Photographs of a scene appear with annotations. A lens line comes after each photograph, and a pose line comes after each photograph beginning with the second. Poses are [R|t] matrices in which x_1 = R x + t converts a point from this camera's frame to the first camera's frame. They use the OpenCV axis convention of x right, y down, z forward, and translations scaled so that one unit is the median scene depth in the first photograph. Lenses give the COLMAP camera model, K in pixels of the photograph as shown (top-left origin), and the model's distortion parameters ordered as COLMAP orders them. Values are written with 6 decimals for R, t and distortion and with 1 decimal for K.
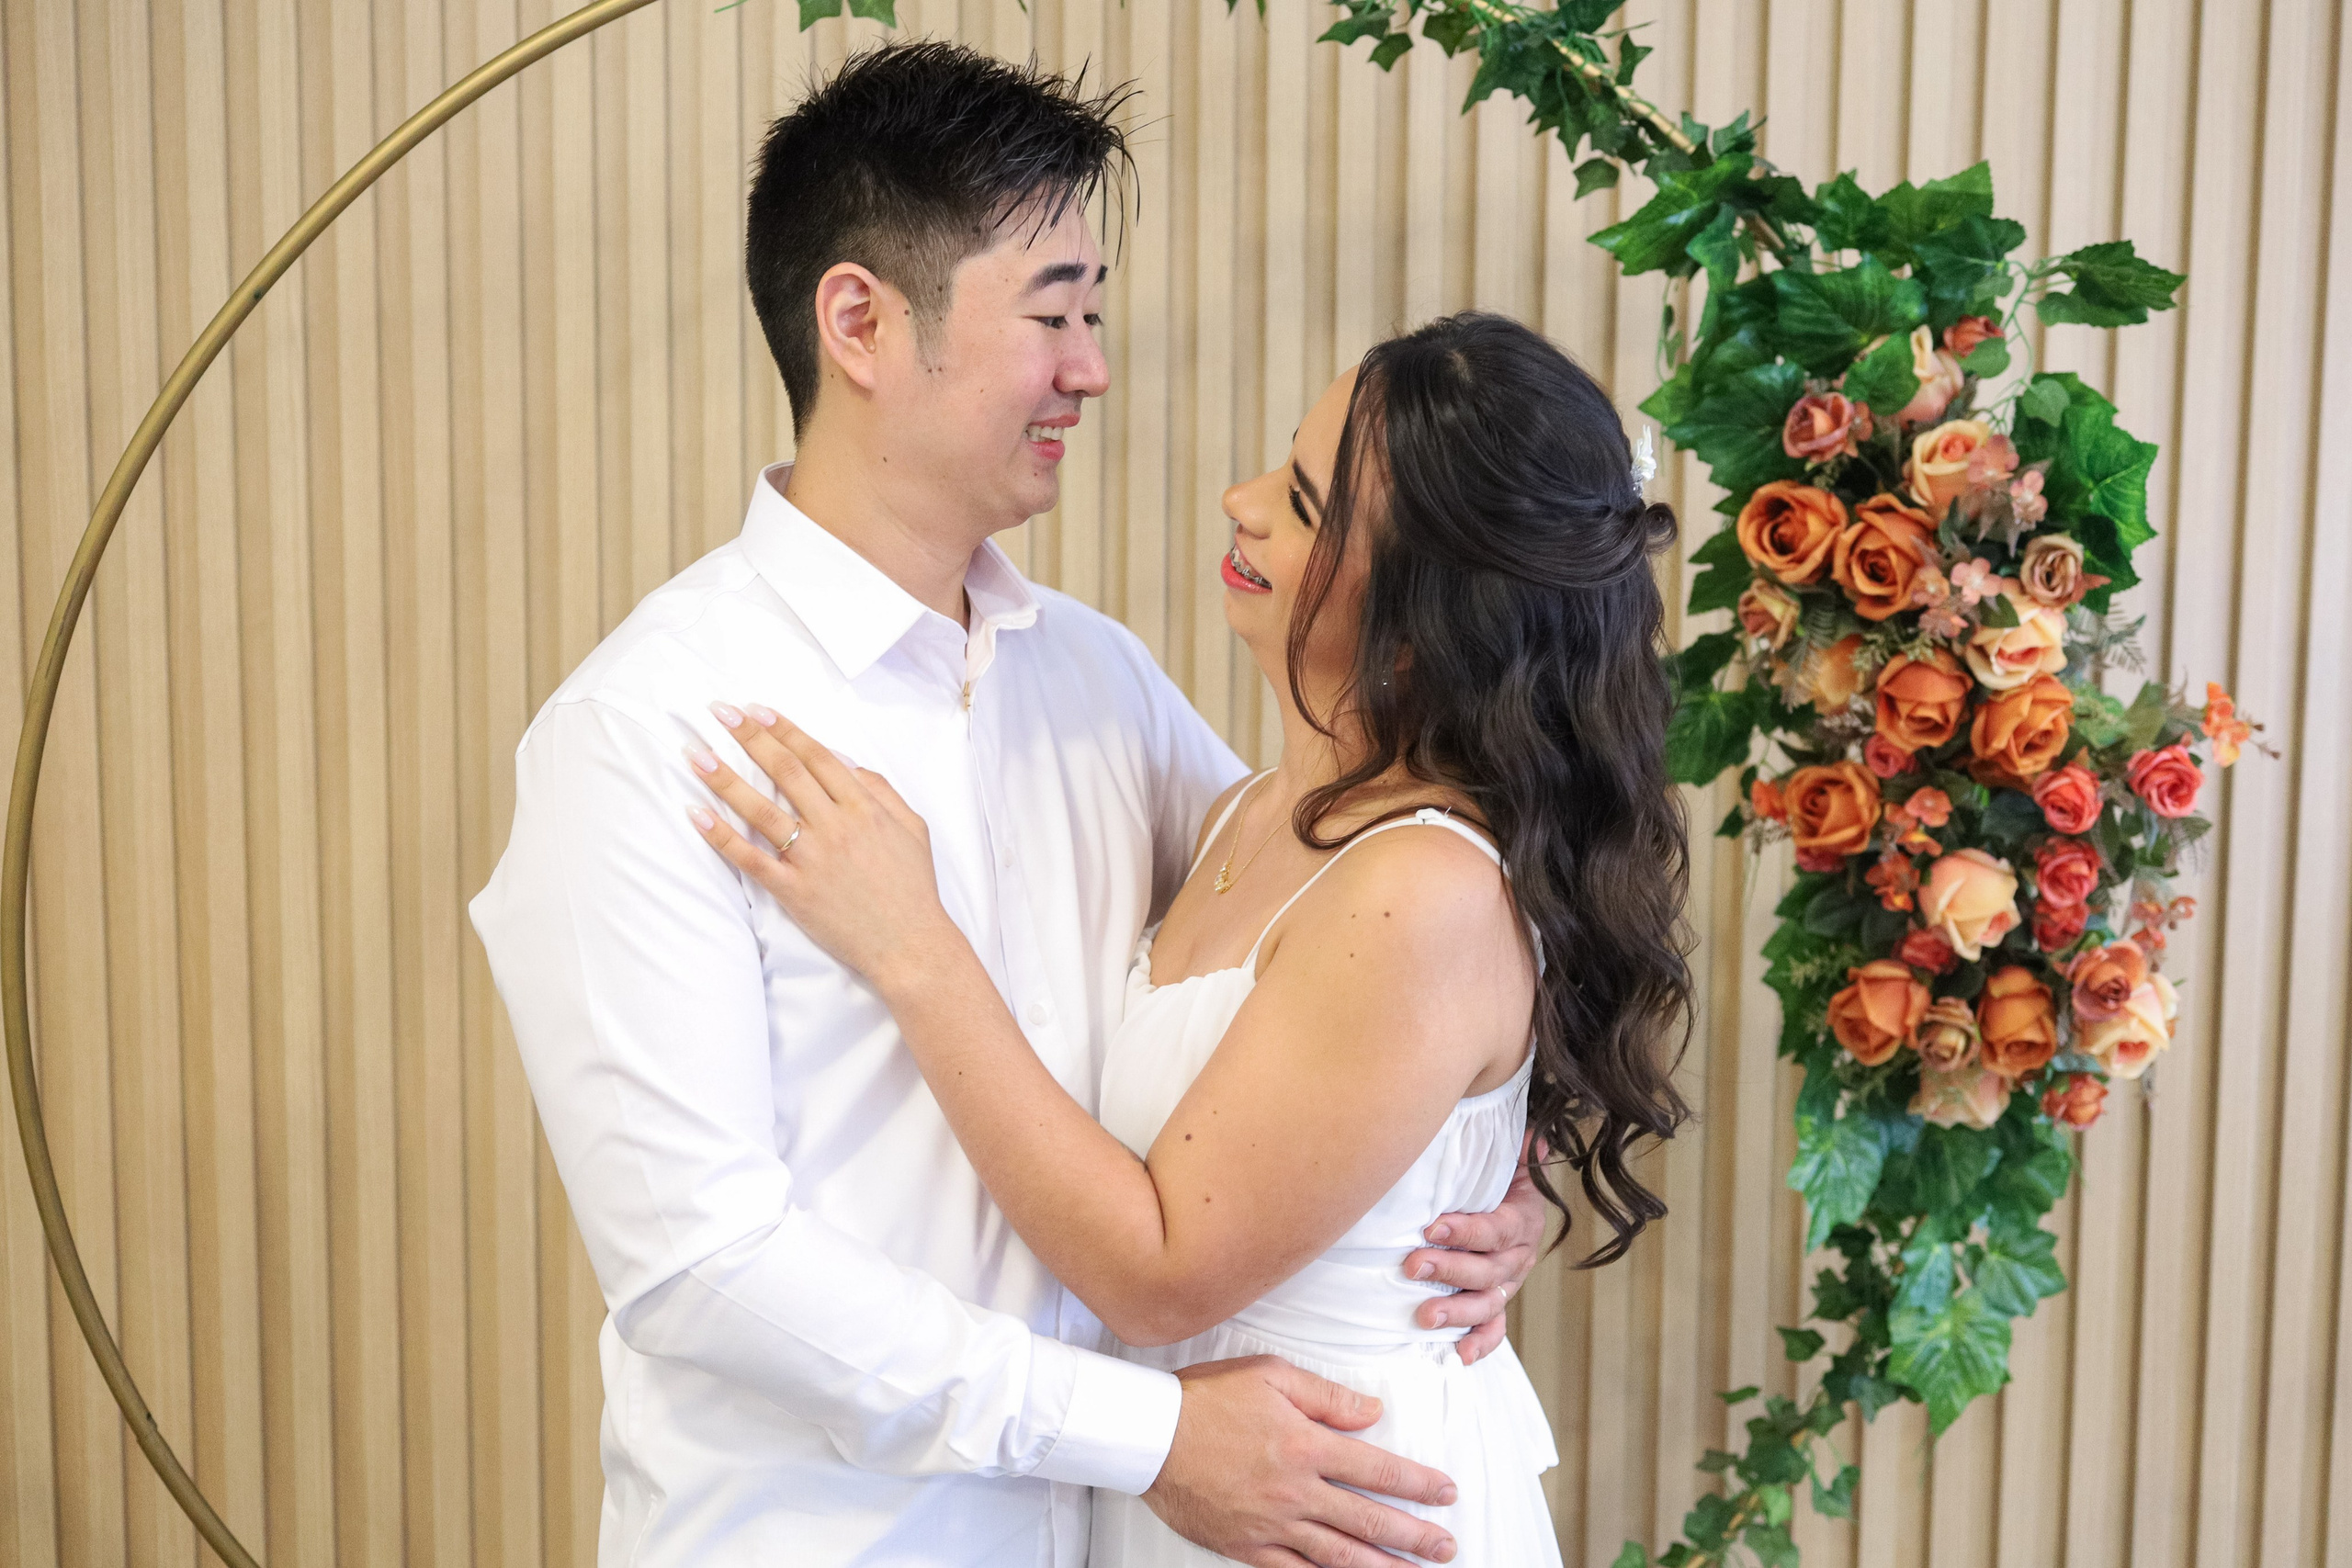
lens RADIAL K [[2468.0, 0, 1182.4], [0, 2468.0, 742.6], [0, 0, 1]] dist [-0.005567, -0.002684]
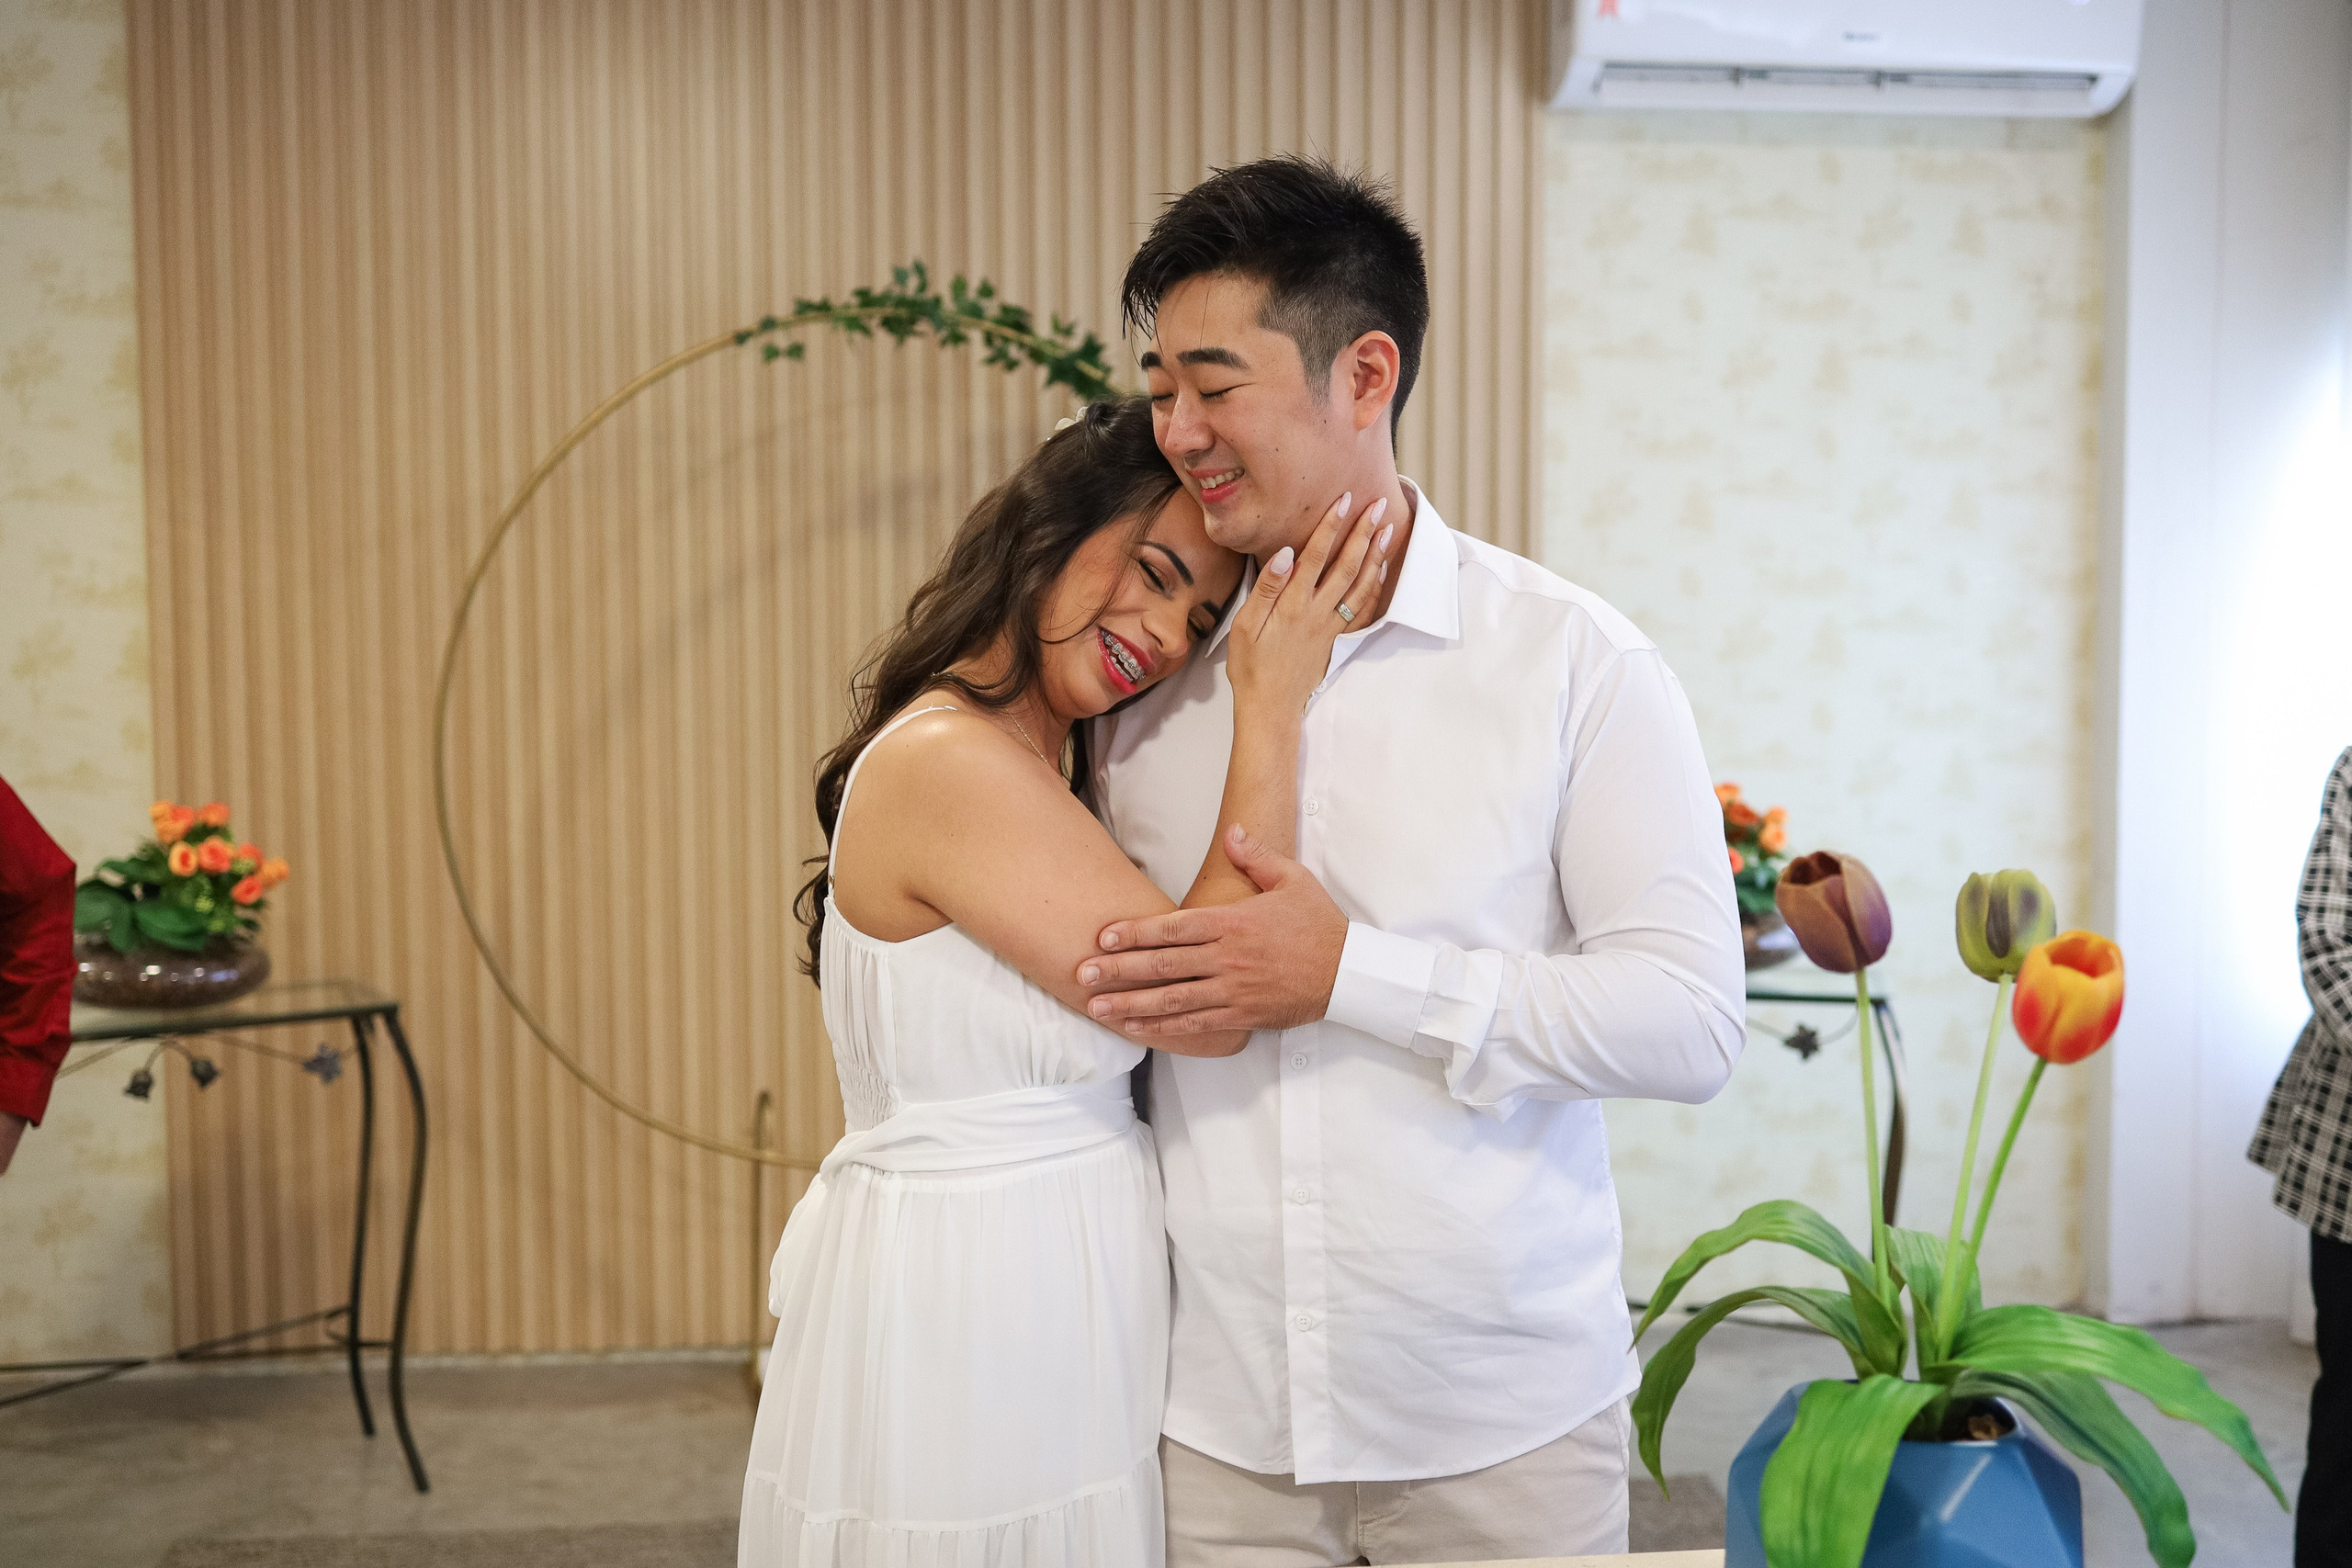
lens RADIAL K [[2507.8, 0, 1178.7], [0, 2507.8, 735.4], [0, 0, 1]] dist [-0.013386, 0.009652]
pose [[0.997570, -0.019708, 0.066832, 0.077528], [0.022069, 0.999152, -0.034766, 0.159965], [-0.066090, 0.036157, 0.997158, -1.391959]]
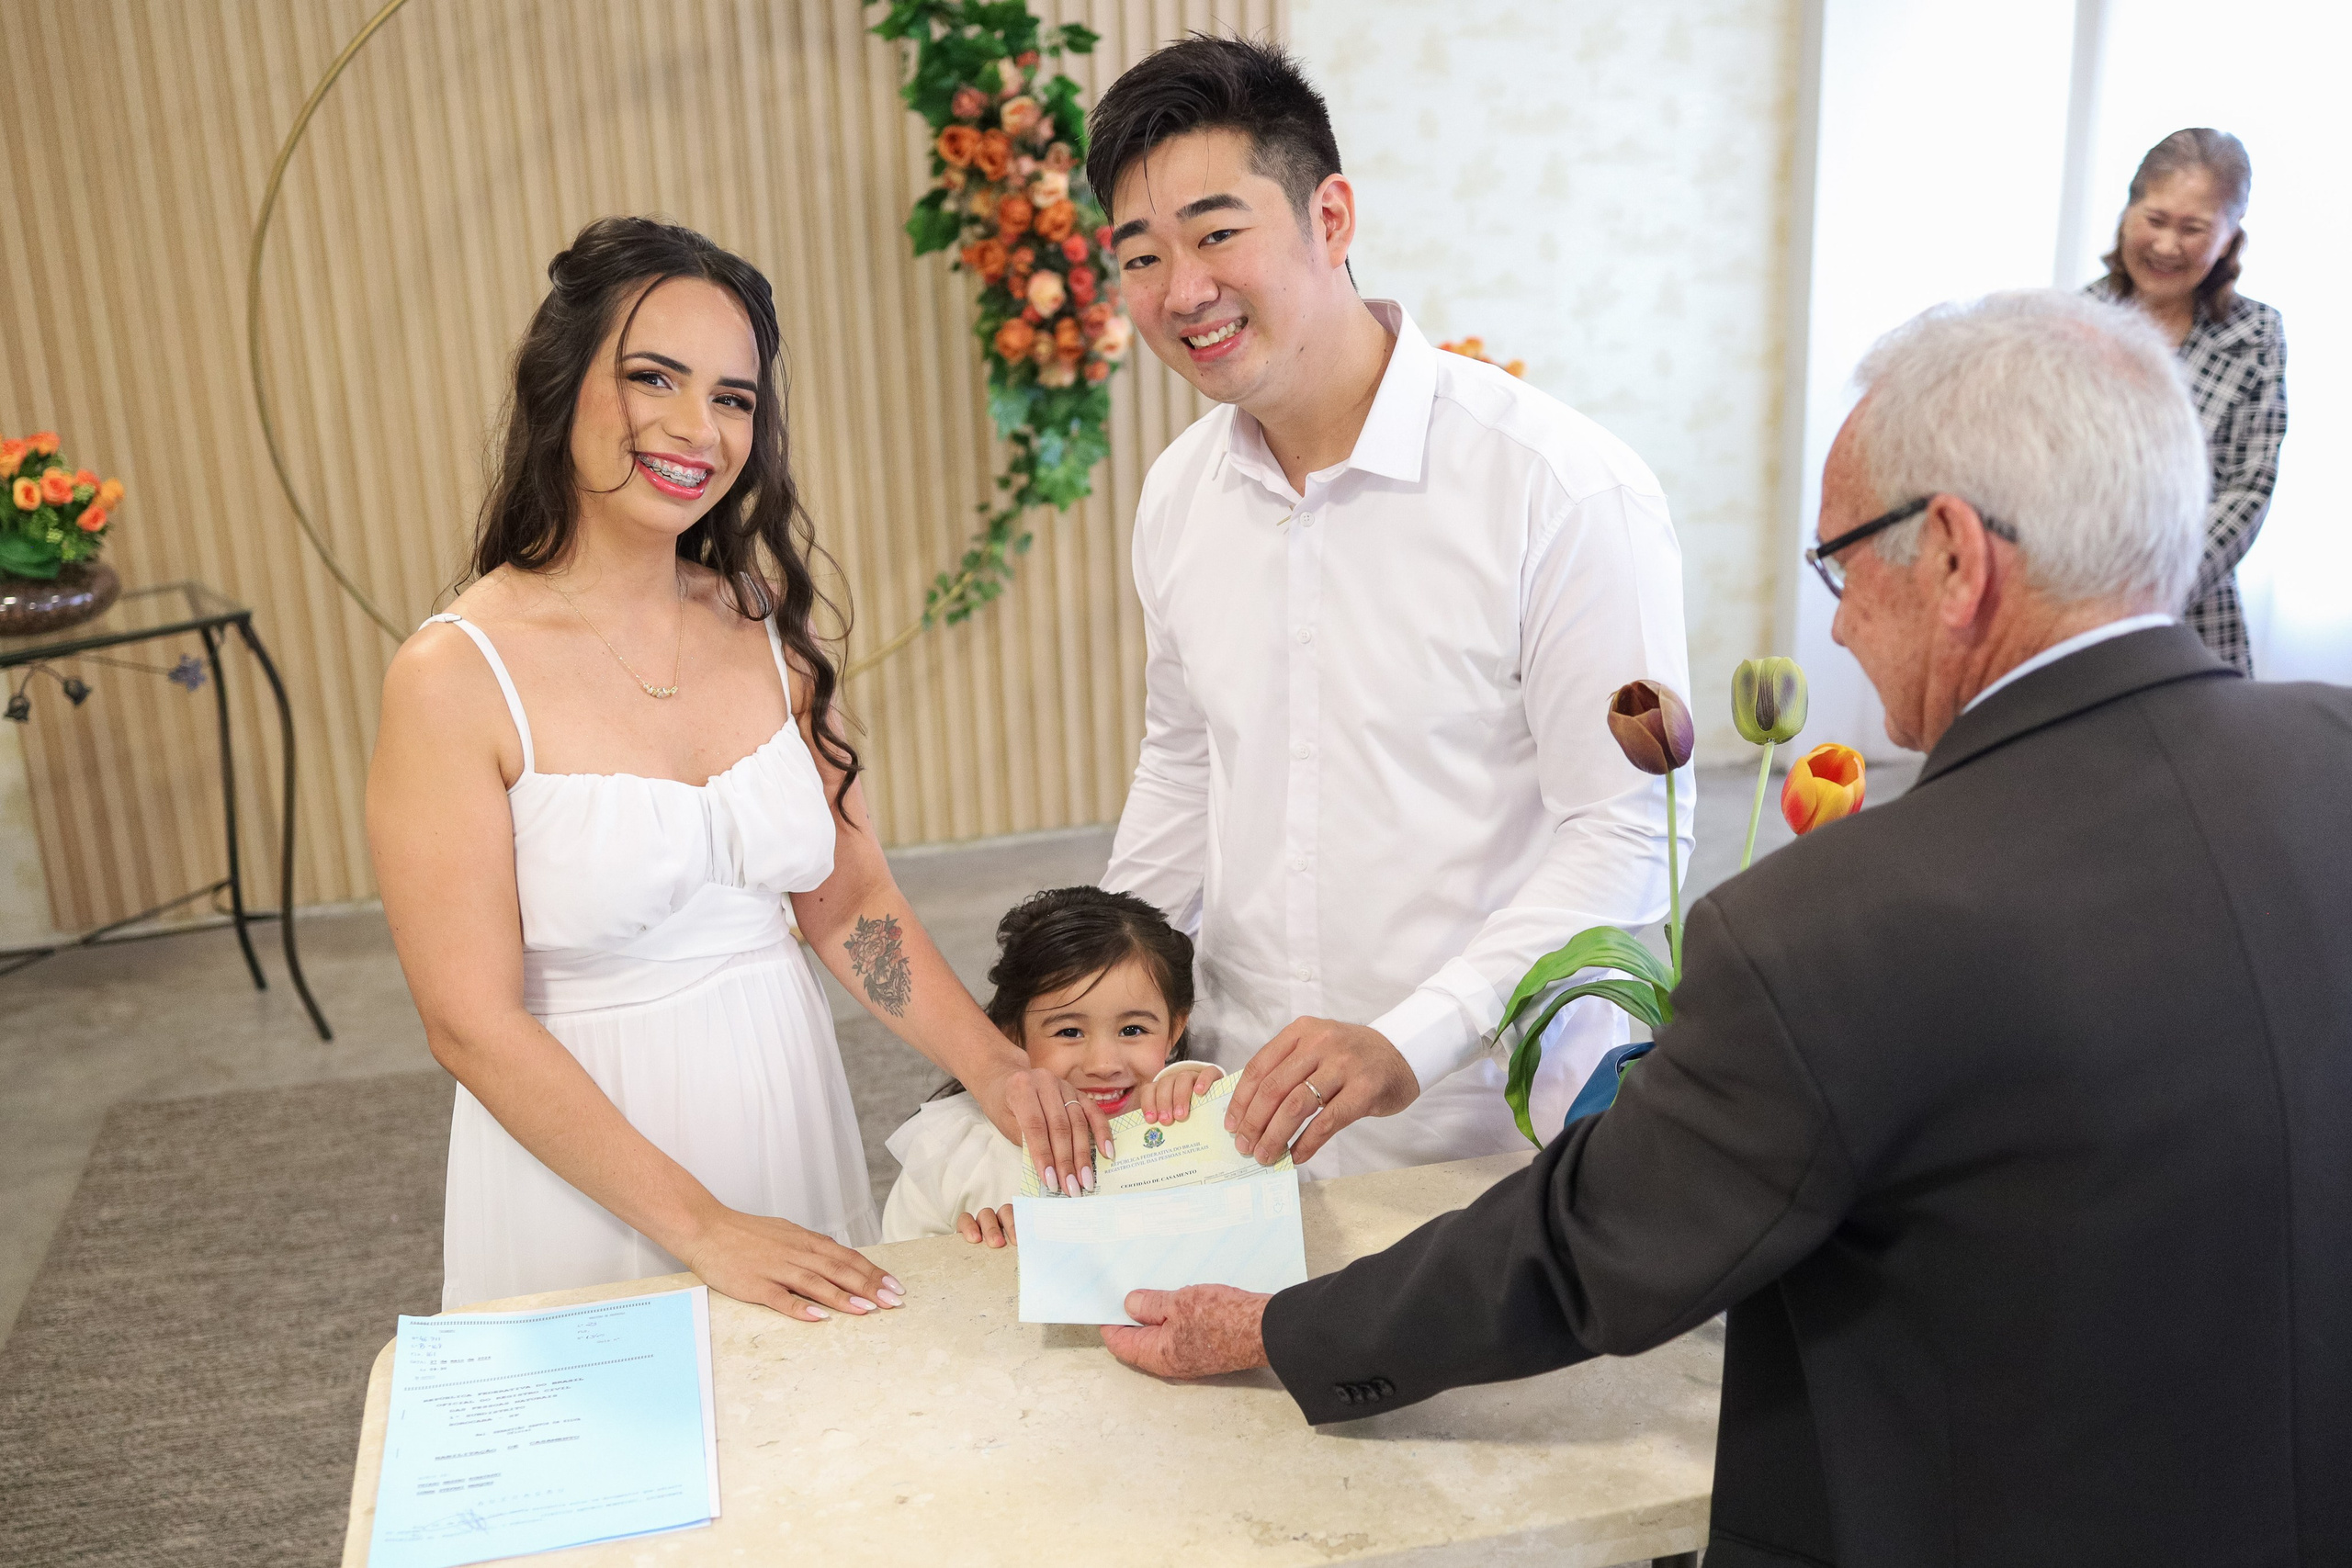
lens RADIAL K [[2468.0, 0, 1182.4], [0, 2468.0, 742.6], [0, 0, 1]] dist [-0.005567, -0.002684]
pose [[0.979896, -0.098512, 0.173491, -0.024185], [0.059593, 0.974416, 0.216707, -0.024742], [-0.190401, -0.202011, 0.960697, -1.545666]]
